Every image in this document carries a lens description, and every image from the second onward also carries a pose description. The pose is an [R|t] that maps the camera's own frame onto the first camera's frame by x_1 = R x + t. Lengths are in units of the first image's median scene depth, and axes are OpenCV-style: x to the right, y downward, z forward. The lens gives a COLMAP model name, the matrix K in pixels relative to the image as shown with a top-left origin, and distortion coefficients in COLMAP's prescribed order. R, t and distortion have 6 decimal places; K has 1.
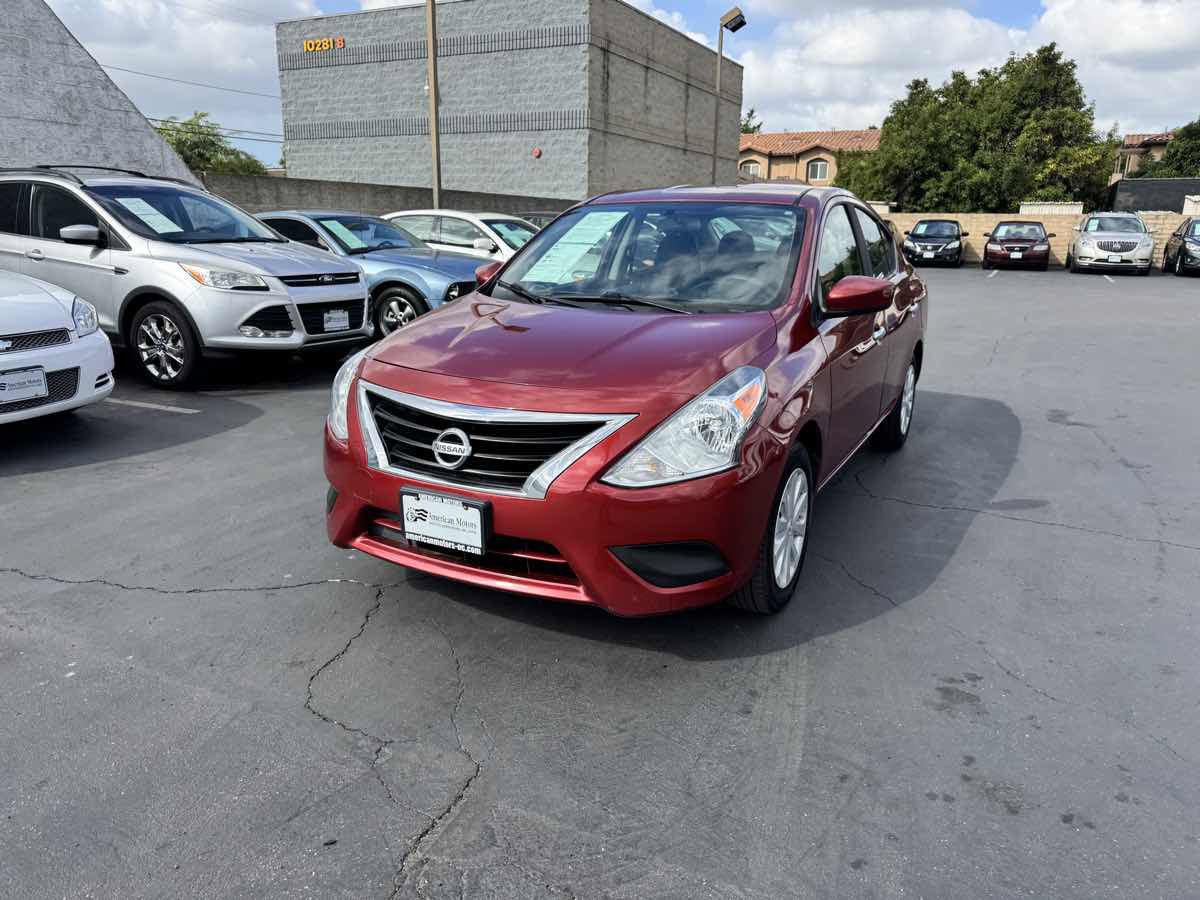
lens RADIAL K [[847.7, 0, 594.9], [0, 847.7, 450.7], [0, 0, 1]] dist [0.030654, -0.032997]
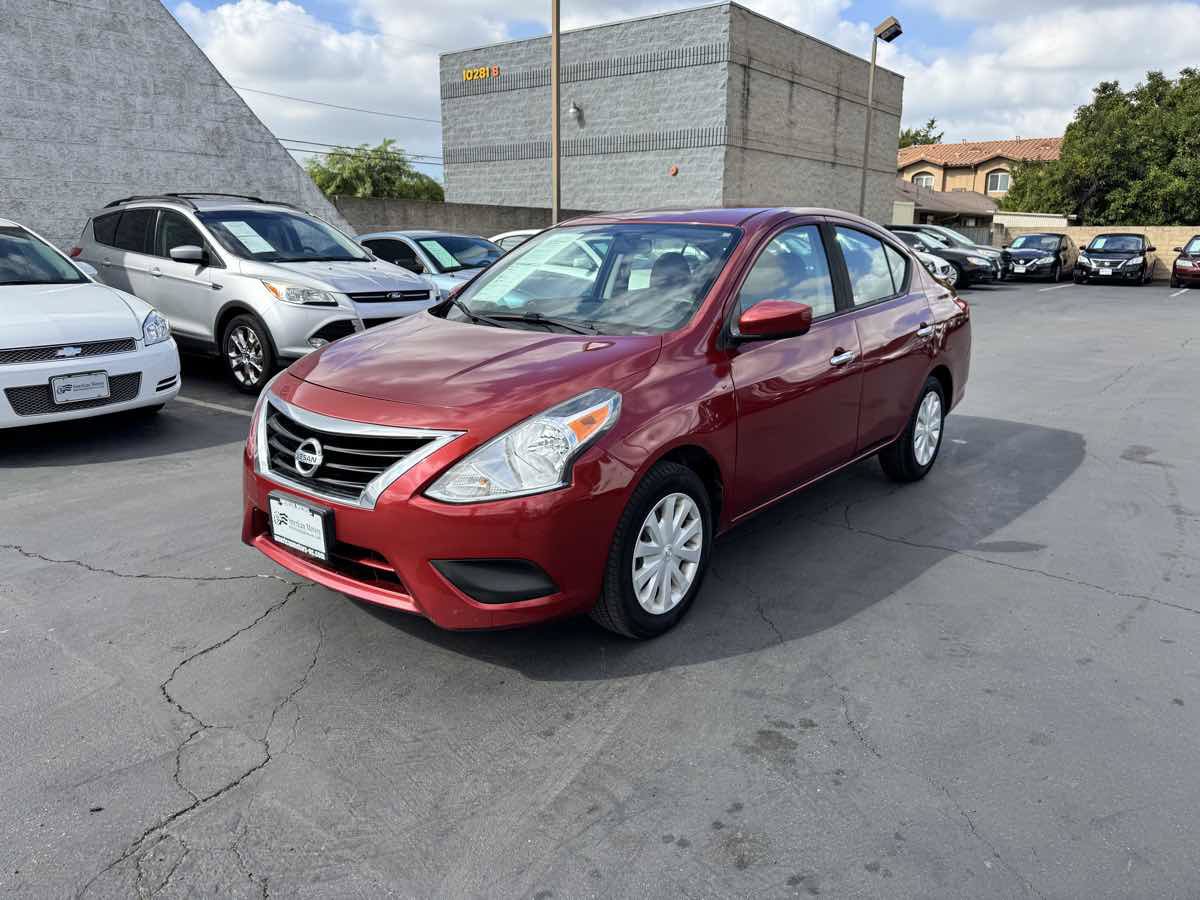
lens RADIAL K [[847.7, 0, 594.3], [0, 847.7, 443.3], [0, 0, 1]] dist [0.030654, -0.032997]
pose [[0.980697, 0.040479, -0.191296, 0.076030], [-0.045356, 0.998746, -0.021184, -0.002761], [0.190199, 0.029451, 0.981304, 0.003942]]
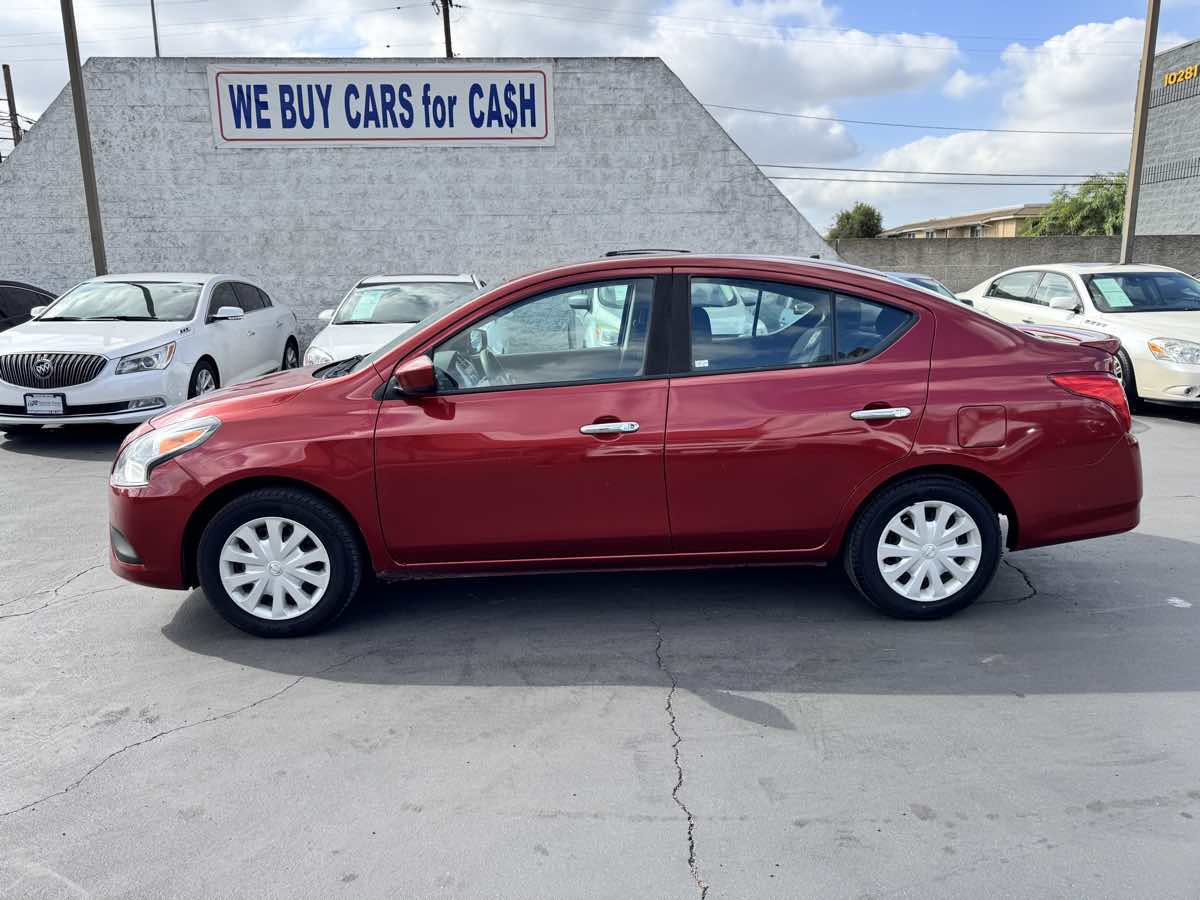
lens RADIAL K [[847.7, 0, 589.7], [0, 847.7, 448.8], [0, 0, 1]] dist [0.030654, -0.032997]
pose [[0.501230, 0.149354, -0.852328, 0.320552], [-0.201600, 0.978042, 0.052828, -0.048674], [0.841502, 0.145350, 0.520333, 0.170904]]
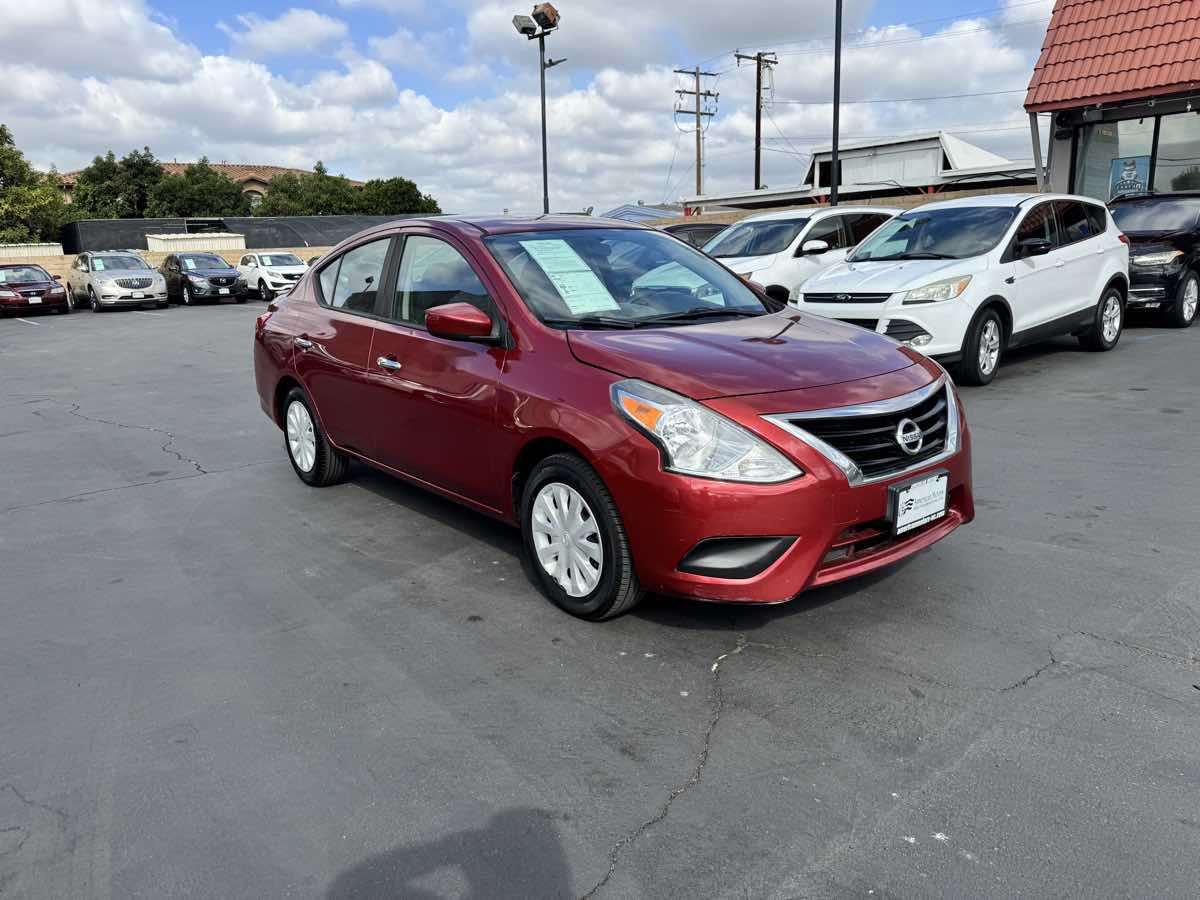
lens RADIAL K [[847.7, 0, 598.9], [0, 847.7, 444.4], [0, 0, 1]] dist [0.030654, -0.032997]
pose [[0.390897, -0.236805, 0.889451, -0.262401], [0.283599, 0.950312, 0.128372, -0.049889], [-0.875655, 0.202067, 0.438631, 0.171488]]
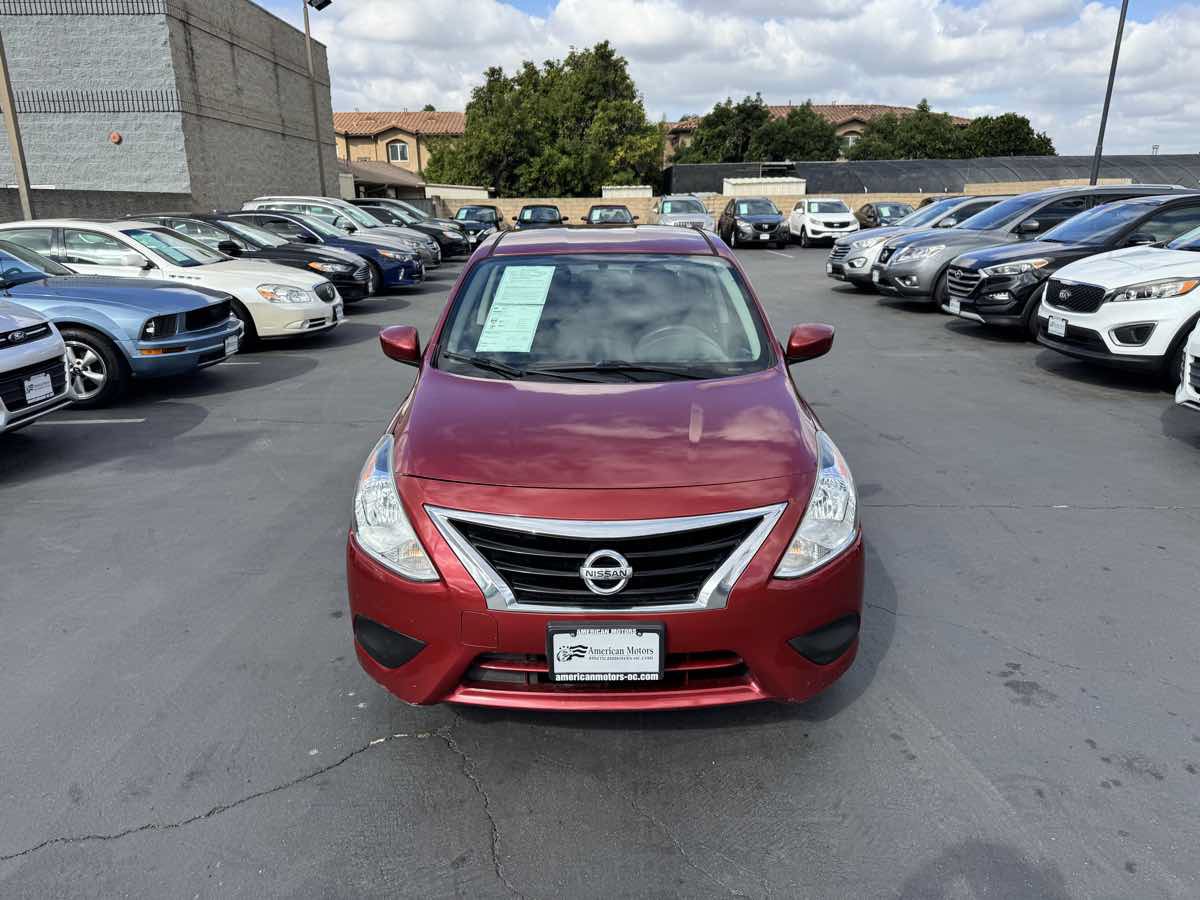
lens RADIAL K [[847.7, 0, 599.3], [0, 847.7, 453.6], [0, 0, 1]] dist [0.030654, -0.032997]
pose [[0.883908, -0.154009, 0.441574, -0.109874], [0.141924, 0.988027, 0.060505, -0.036338], [-0.445605, 0.009189, 0.895182, 0.037797]]
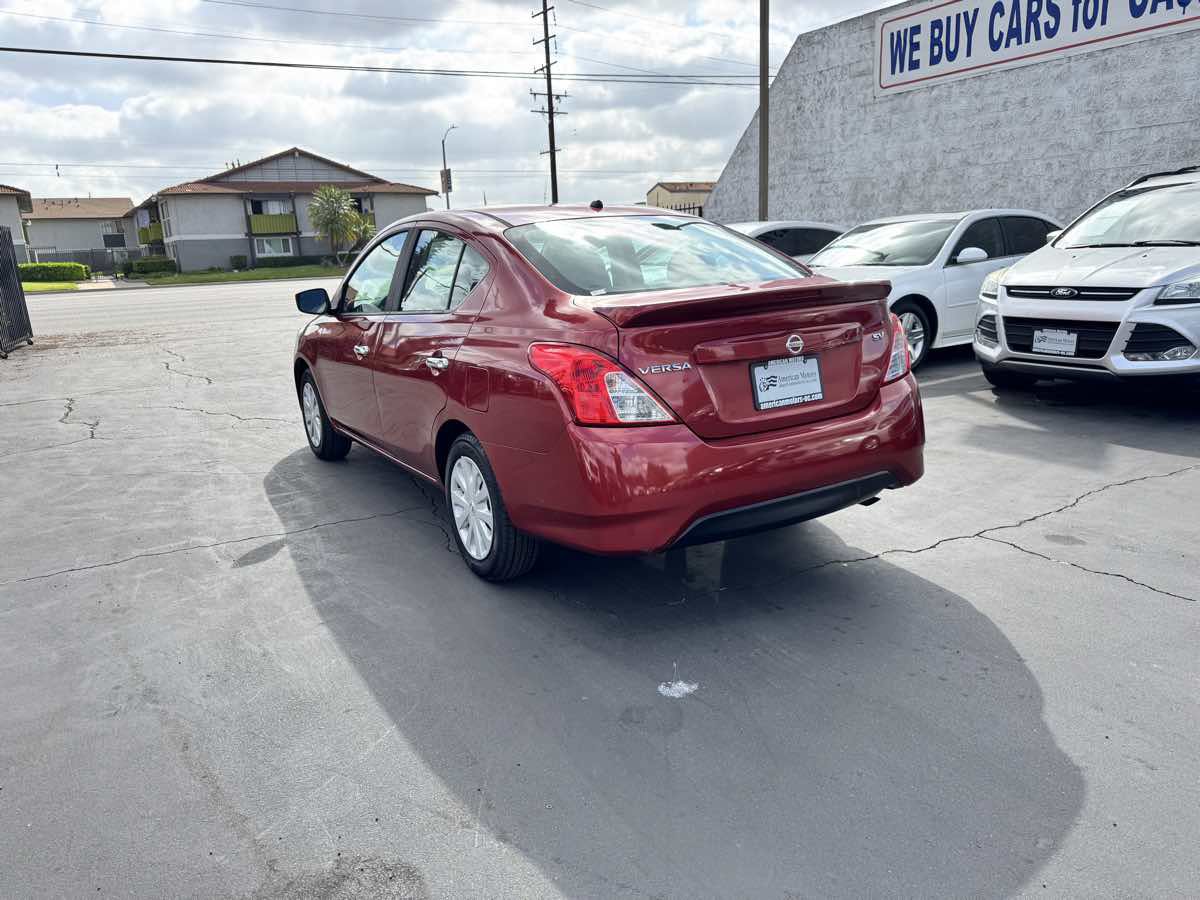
lens RADIAL K [[847.7, 0, 595.9], [0, 847.7, 451.3], [0, 0, 1]] dist [0.030654, -0.032997]
pose [[-0.515440, 0.208326, -0.831217, 0.347171], [-0.184000, 0.920468, 0.344793, -0.139785], [0.836938, 0.330664, -0.436114, 0.550112]]
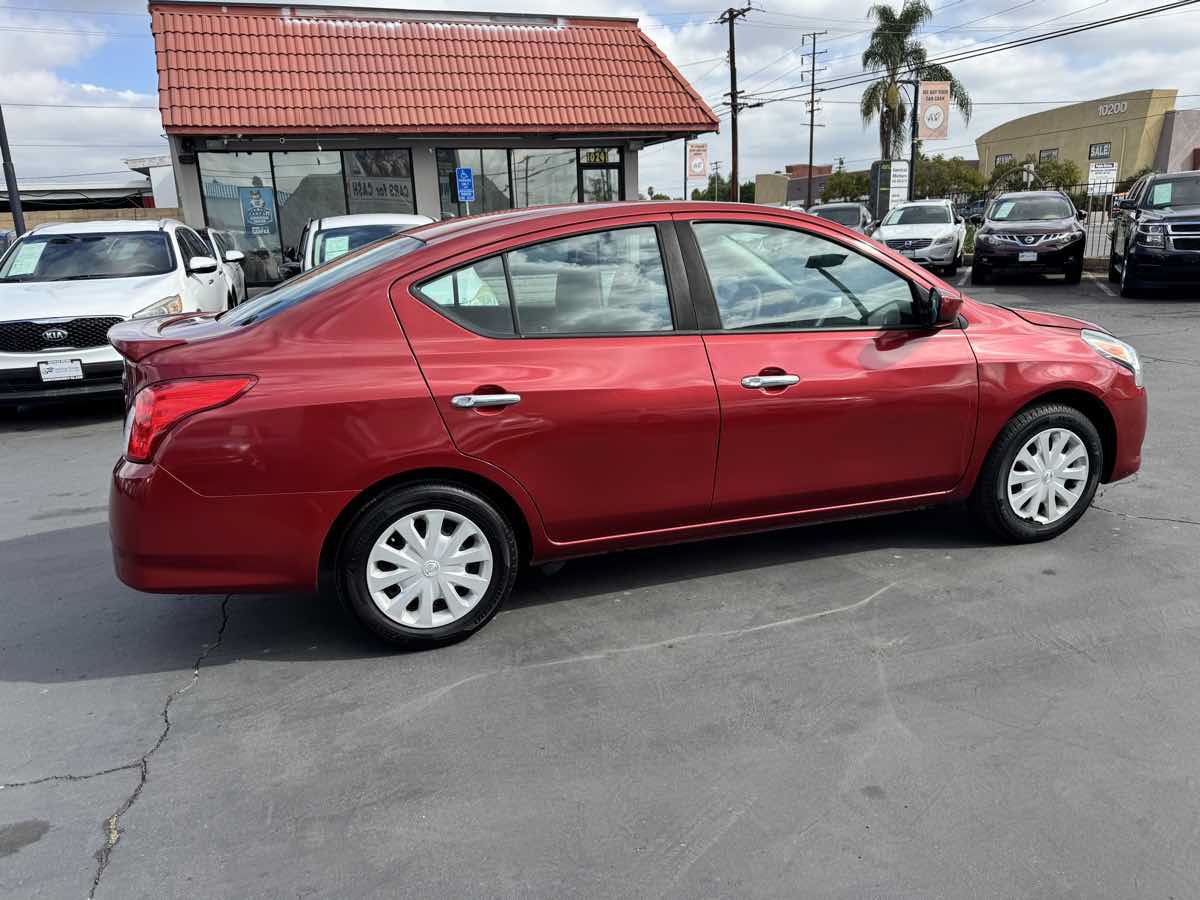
lens RADIAL K [[847.7, 0, 593.0], [0, 847.7, 448.8], [0, 0, 1]] dist [0.030654, -0.032997]
pose [[-0.707200, -0.162301, 0.688132, -0.146745], [0.210619, 0.880742, 0.424185, -0.156980], [-0.674913, 0.444918, -0.588677, 0.553849]]
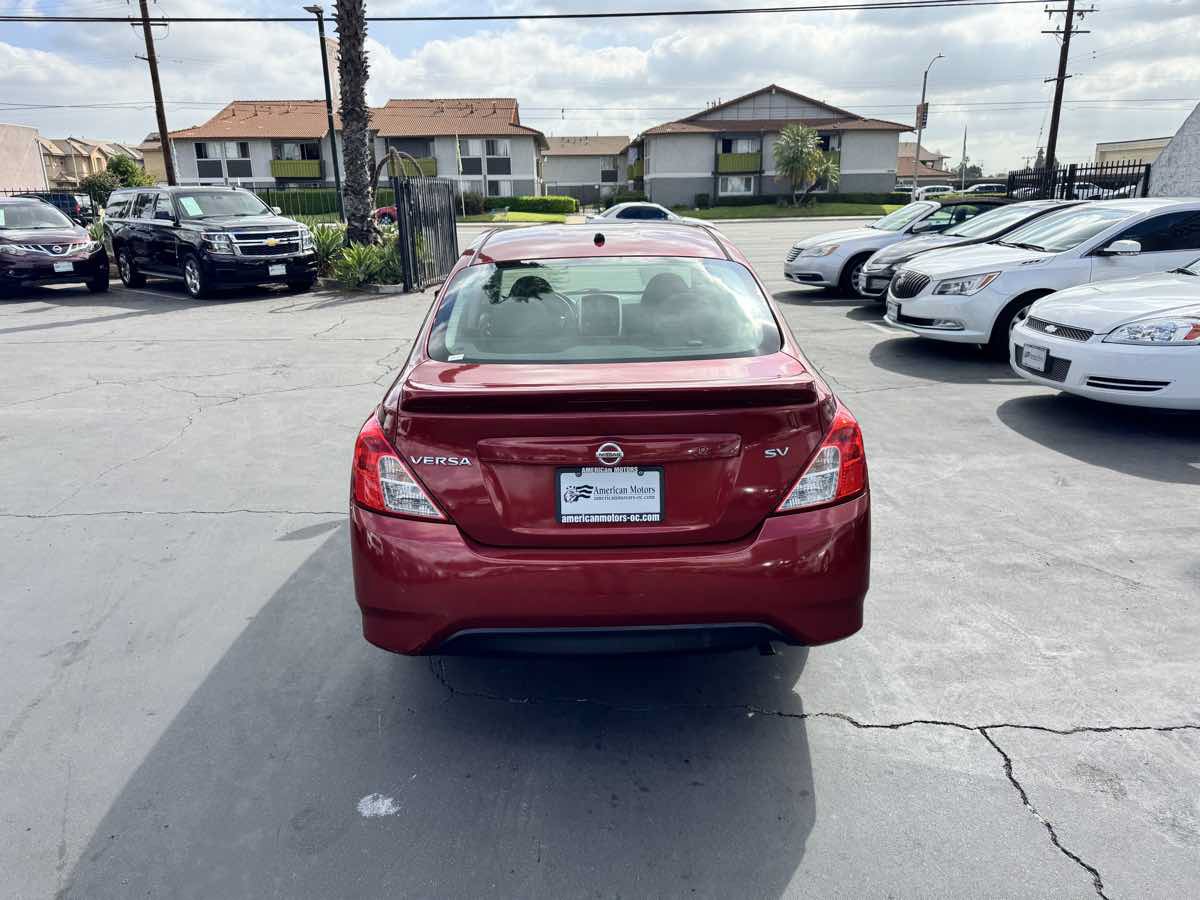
lens RADIAL K [[847.7, 0, 594.9], [0, 847.7, 452.1], [0, 0, 1]] dist [0.030654, -0.032997]
pose [[-0.881740, 0.134779, -0.452071, 0.213950], [-0.118079, 0.864751, 0.488121, -0.188024], [0.456718, 0.483776, -0.746572, 0.622813]]
